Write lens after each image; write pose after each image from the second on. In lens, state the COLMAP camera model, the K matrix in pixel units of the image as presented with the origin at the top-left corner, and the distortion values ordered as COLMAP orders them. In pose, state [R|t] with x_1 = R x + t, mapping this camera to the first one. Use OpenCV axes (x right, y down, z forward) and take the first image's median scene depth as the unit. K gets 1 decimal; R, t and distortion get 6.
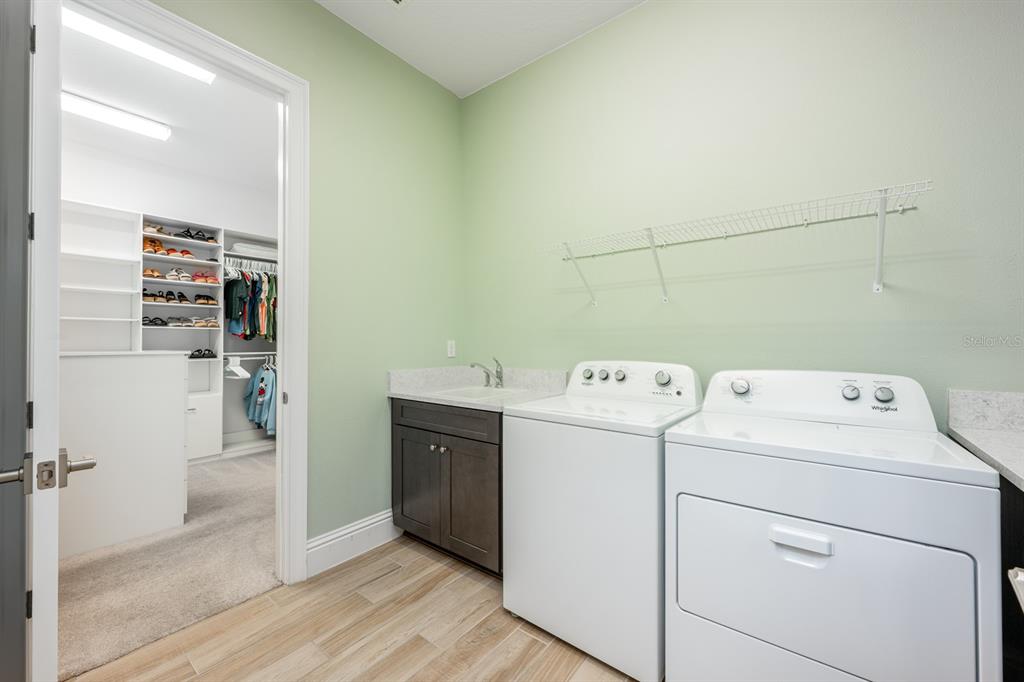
lens RADIAL K [[402.2, 0, 512.0], [0, 402.2, 341.0], [0, 0, 1]] dist [-0.000056, 0.000284]
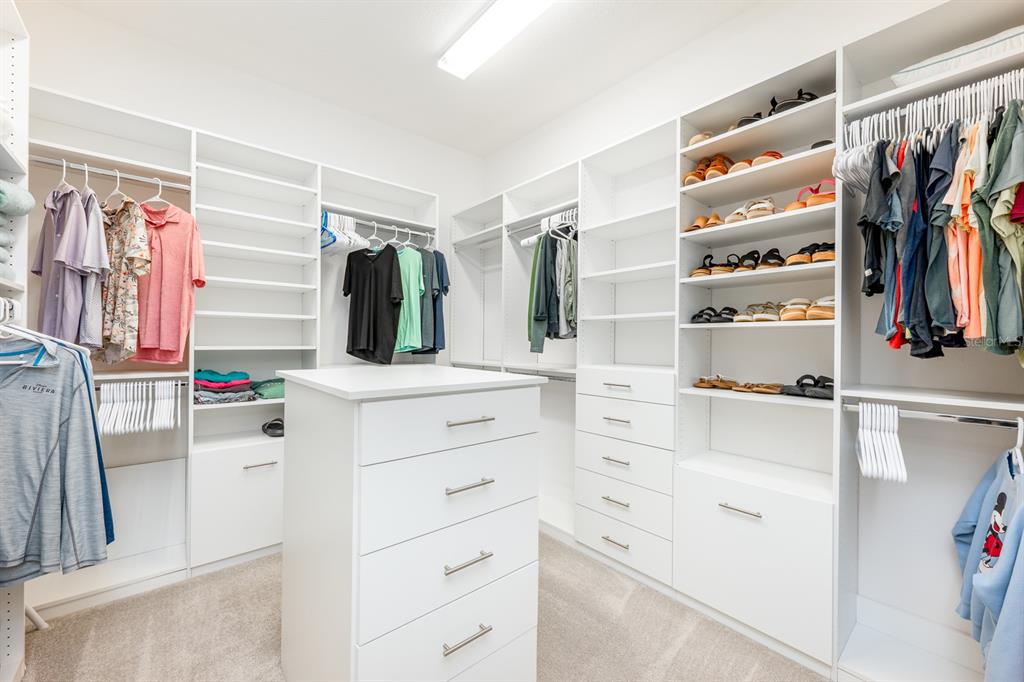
lens RADIAL K [[402.2, 0, 512.0], [0, 402.2, 341.0], [0, 0, 1]] dist [-0.000056, 0.000284]
pose [[-0.195768, 0.004094, -0.980642, -0.308394], [-0.004984, 0.999974, 0.005169, -0.015308], [0.980638, 0.005899, -0.195743, 0.789087]]
